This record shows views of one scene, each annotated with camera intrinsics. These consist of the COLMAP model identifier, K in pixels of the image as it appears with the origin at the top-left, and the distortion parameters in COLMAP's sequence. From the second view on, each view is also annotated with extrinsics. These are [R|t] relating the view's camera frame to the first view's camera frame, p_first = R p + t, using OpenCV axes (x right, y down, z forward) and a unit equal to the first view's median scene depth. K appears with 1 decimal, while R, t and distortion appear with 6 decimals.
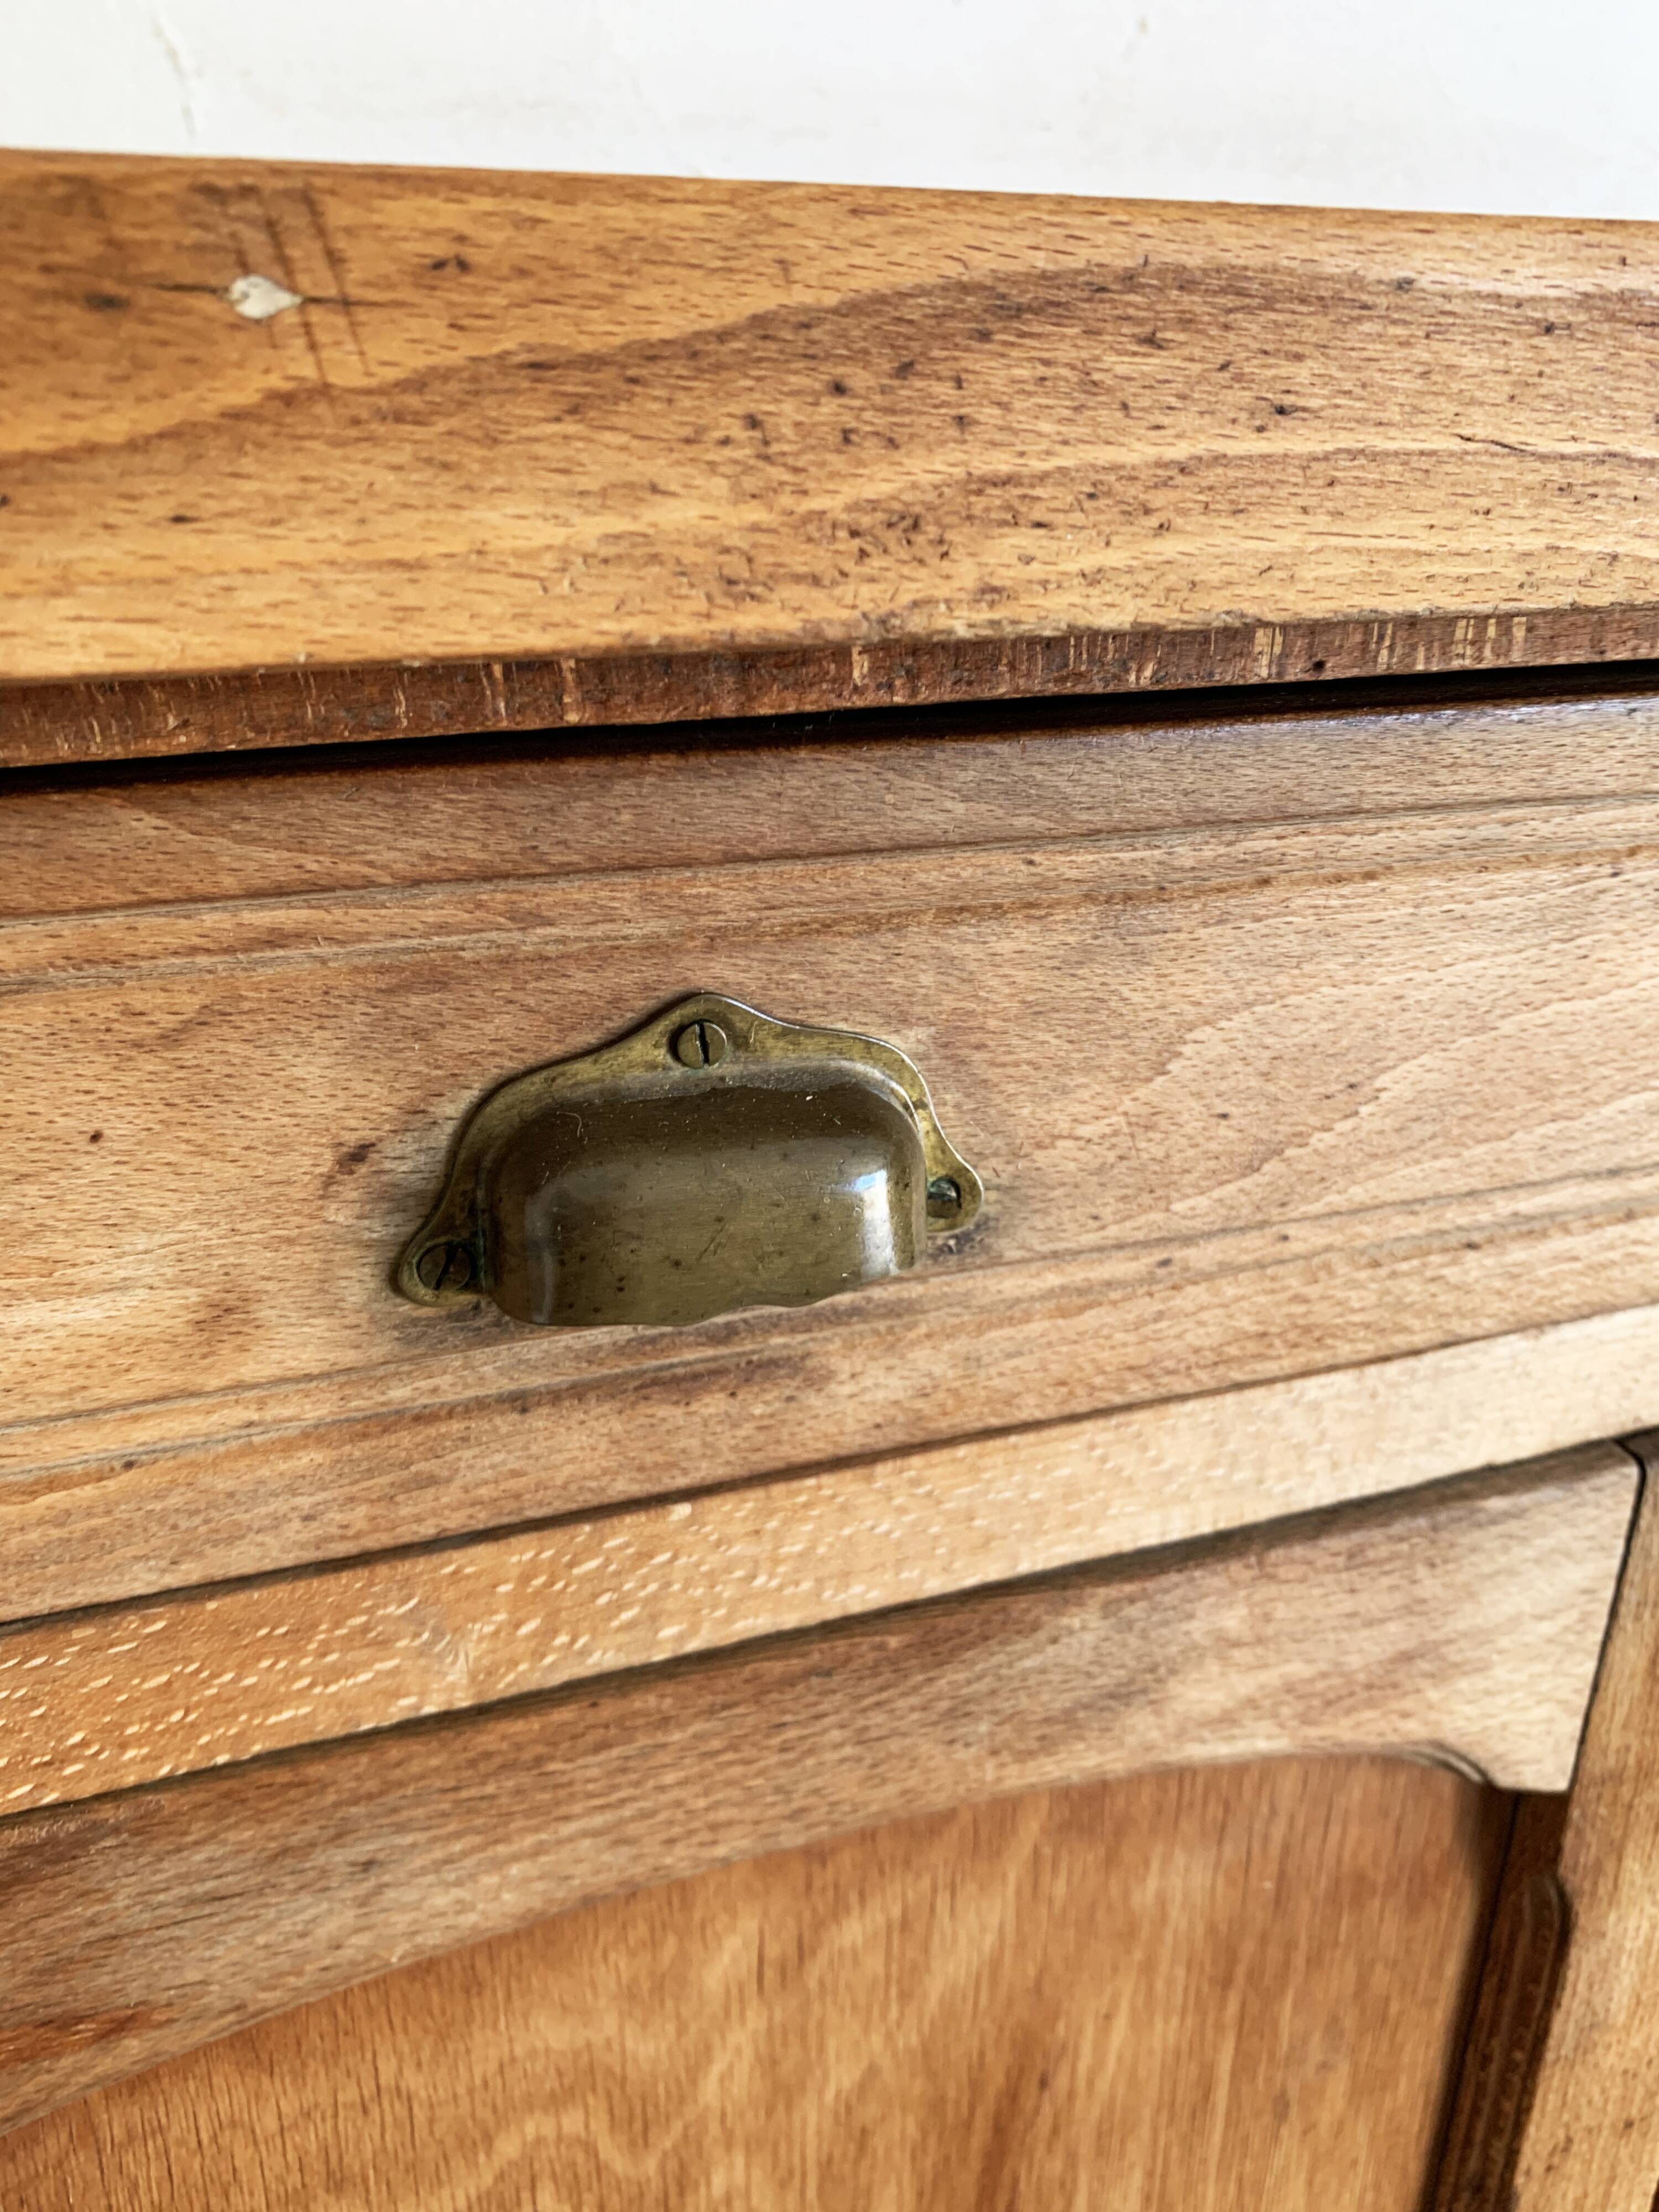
lens RADIAL K [[1713.7, 0, 829.5], [0, 1713.7, 1106.0], [0, 0, 1]] dist [0.031108, -0.080802]
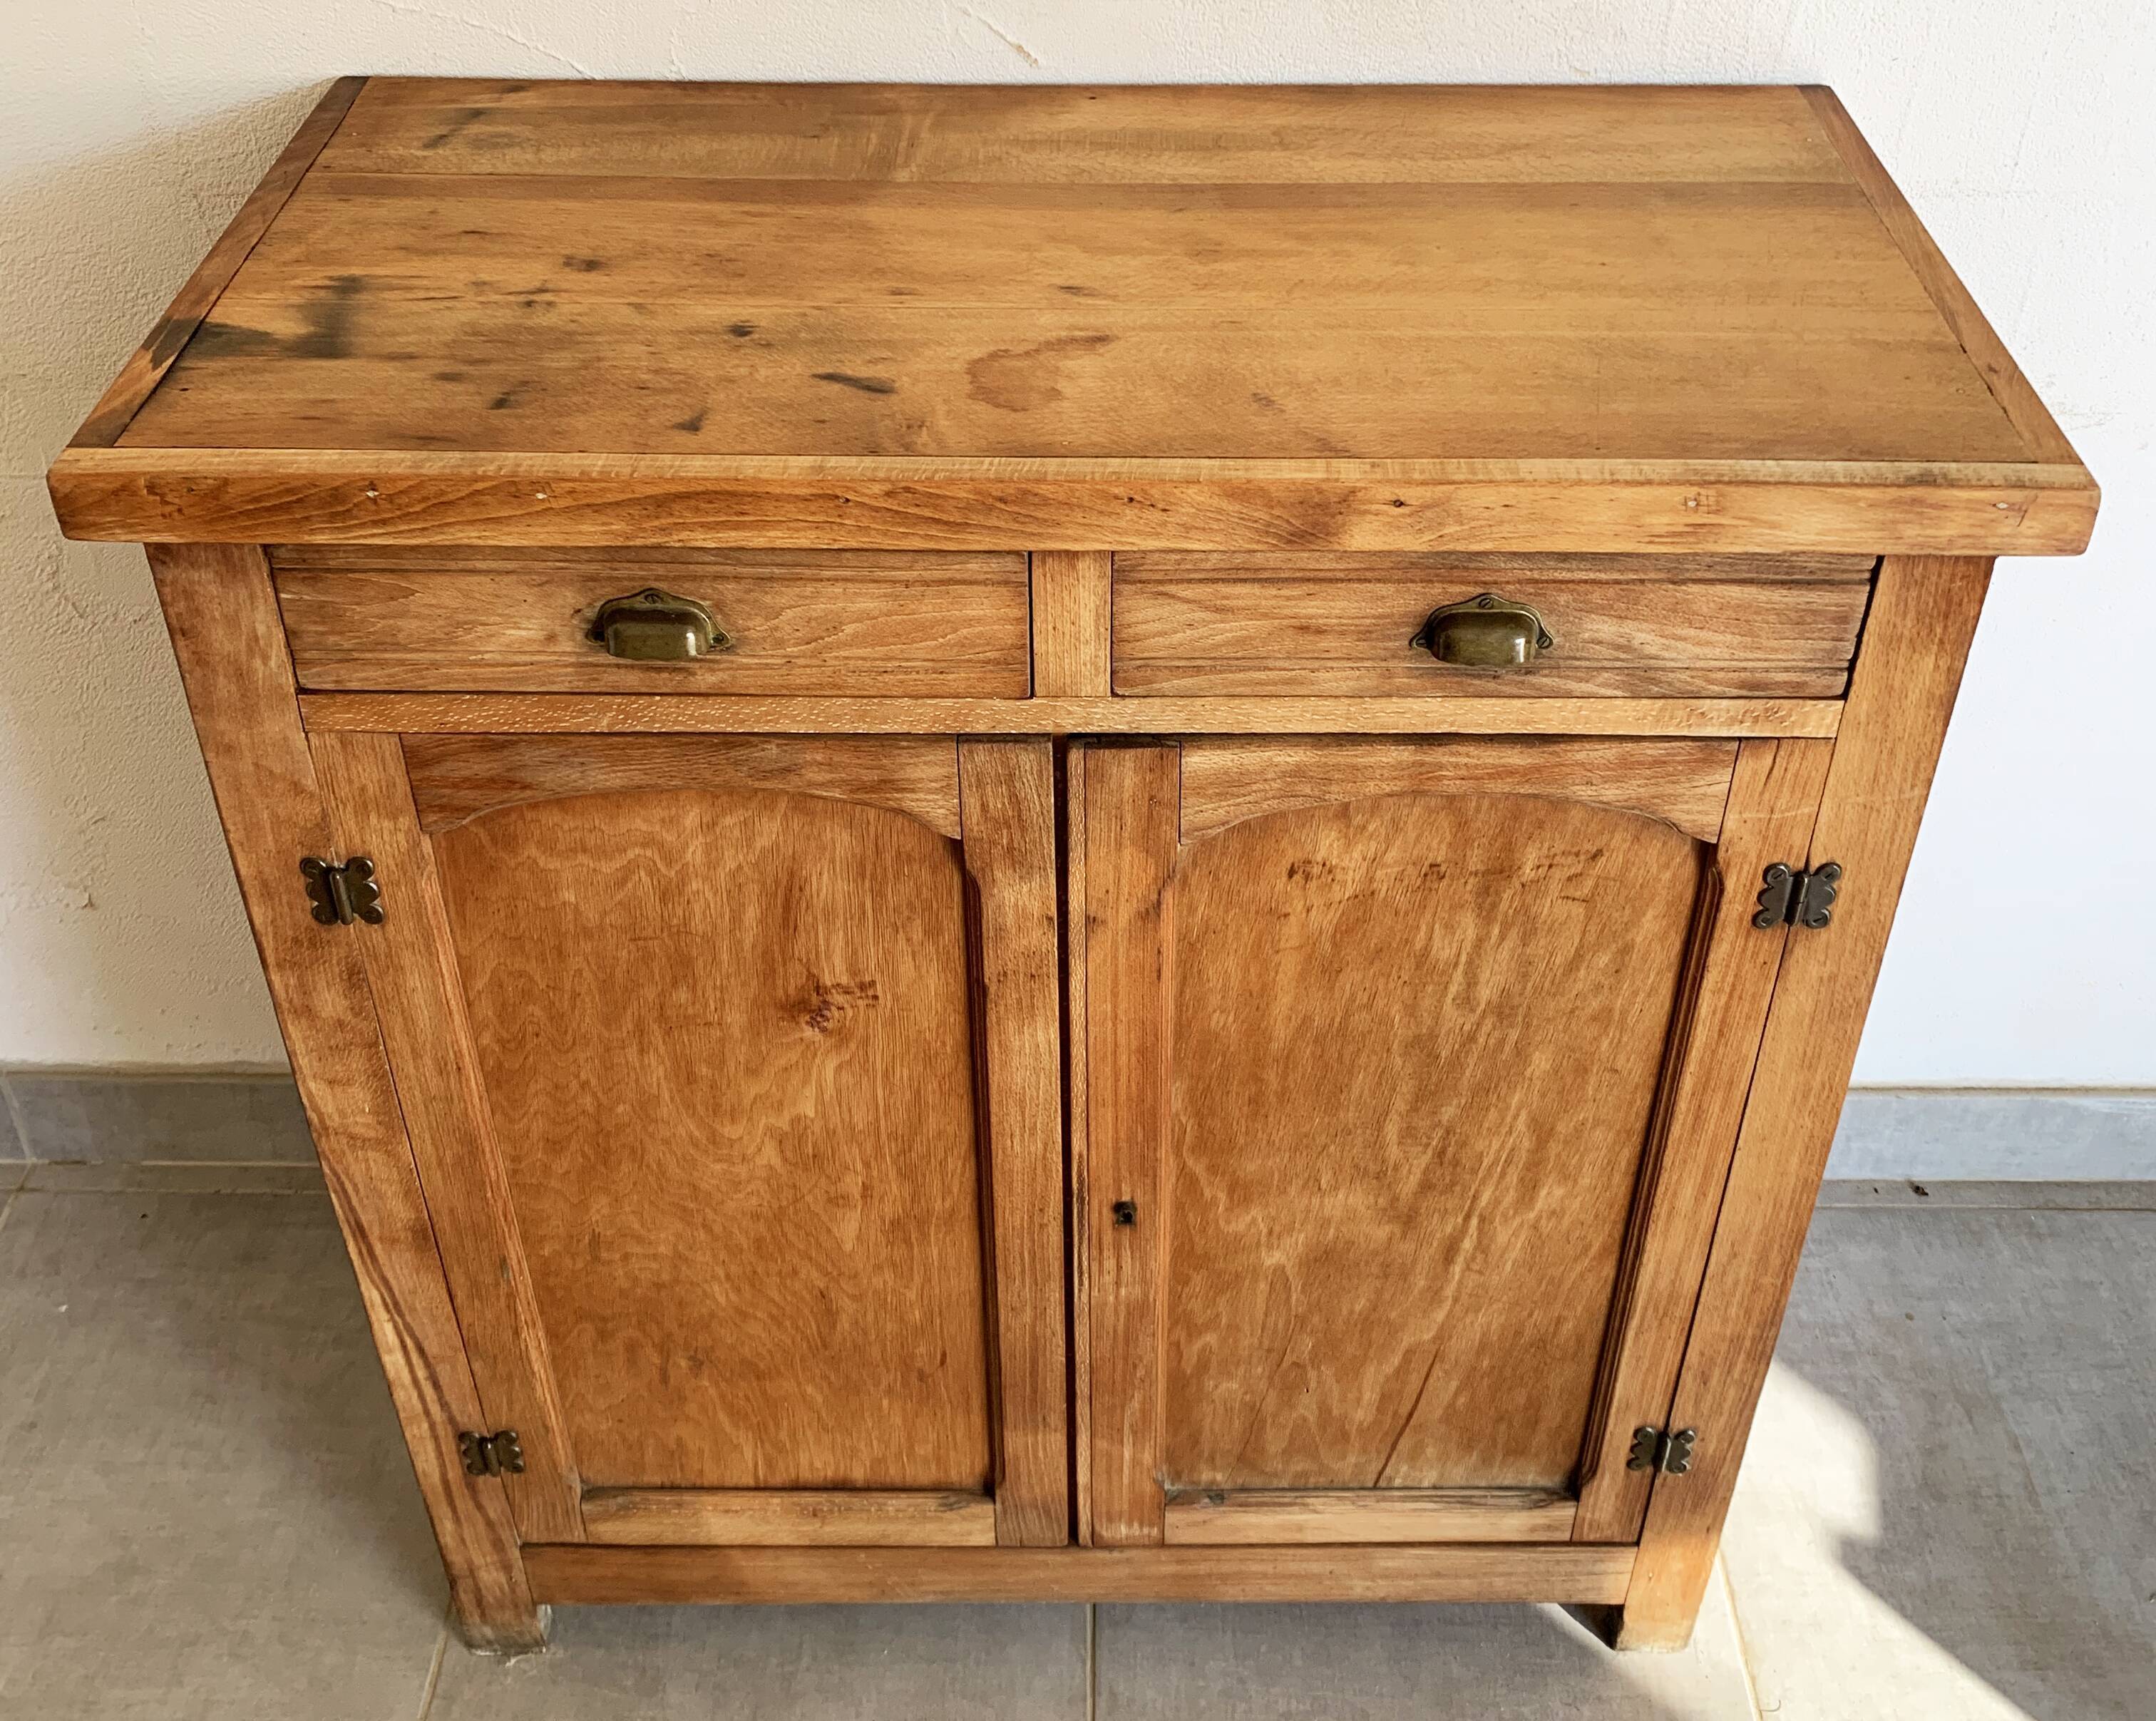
lens RADIAL K [[2186.5, 0, 1094.6], [0, 2186.5, 572.0], [0, 0, 1]] dist [0.106451, -0.273972]
pose [[0.939996, 0.194007, -0.280657, 2.323351], [-0.132141, 0.965410, 0.224773, -1.379720], [0.314557, -0.174199, 0.933118, -3.531985]]
